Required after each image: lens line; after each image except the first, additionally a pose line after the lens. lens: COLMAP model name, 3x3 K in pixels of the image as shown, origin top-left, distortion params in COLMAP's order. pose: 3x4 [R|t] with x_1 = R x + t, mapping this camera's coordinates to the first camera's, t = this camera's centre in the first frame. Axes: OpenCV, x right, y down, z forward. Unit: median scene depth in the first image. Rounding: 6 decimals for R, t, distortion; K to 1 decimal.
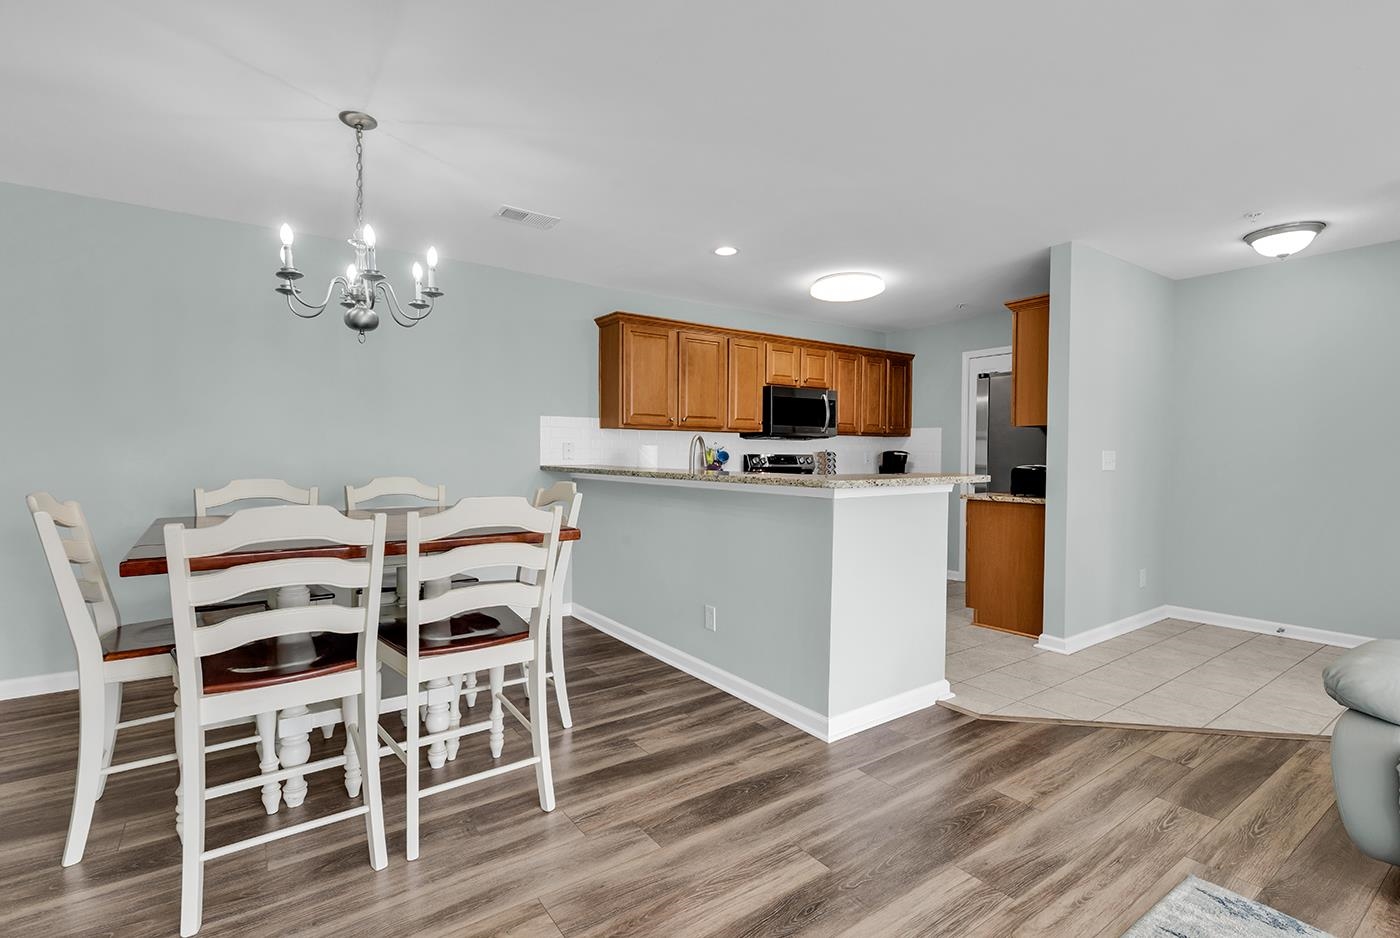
lens RADIAL K [[640.2, 0, 695.7], [0, 640.2, 466.5], [0, 0, 1]] dist [-0.002200, 0.000641]
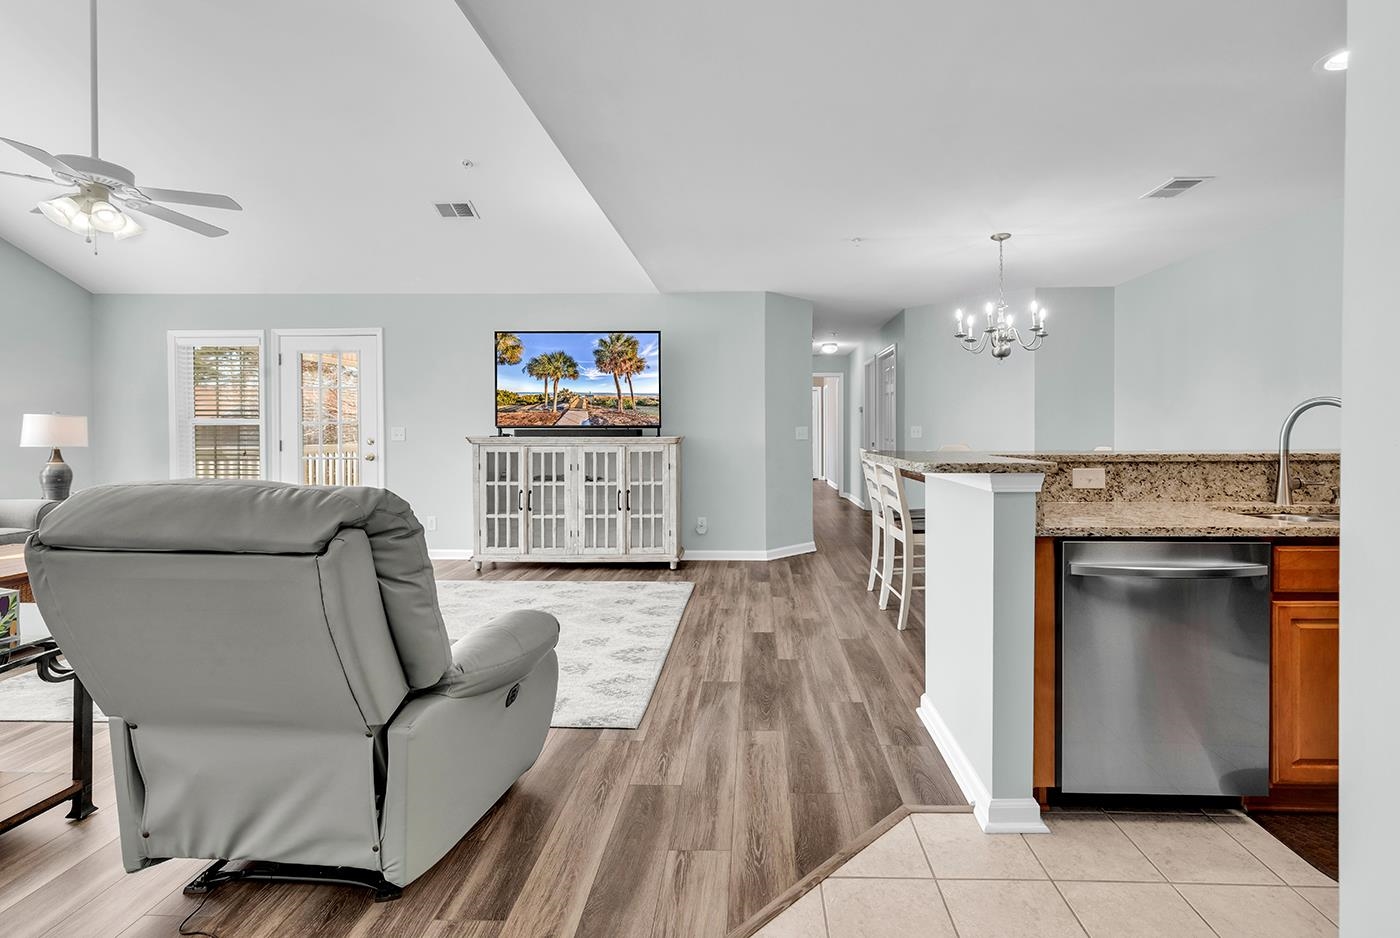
lens RADIAL K [[640.2, 0, 710.0], [0, 640.2, 431.2], [0, 0, 1]] dist [-0.002200, 0.000641]
pose [[-0.620860, 0.005438, -0.783903, 1.520175], [-0.010595, 0.999826, 0.015328, -0.040624], [0.783850, 0.017822, -0.620694, 1.702082]]
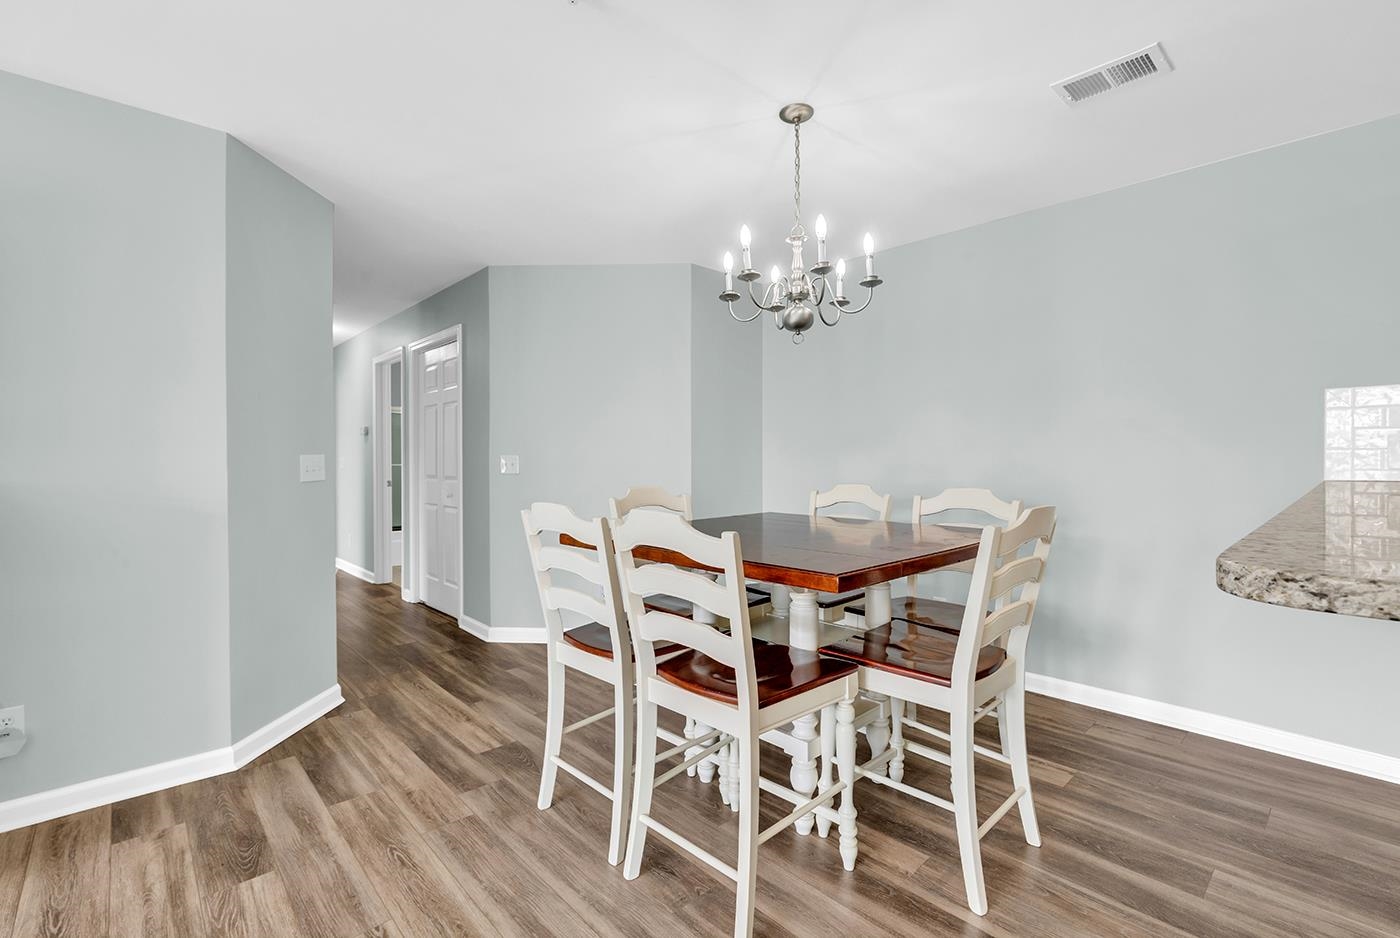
lens RADIAL K [[640.2, 0, 703.4], [0, 640.2, 462.8], [0, 0, 1]] dist [-0.002200, 0.000641]
pose [[0.141563, -0.003835, -0.989922, 0.472533], [-0.017827, 0.999820, -0.006422, -0.008176], [0.989769, 0.018557, 0.141469, 0.853750]]
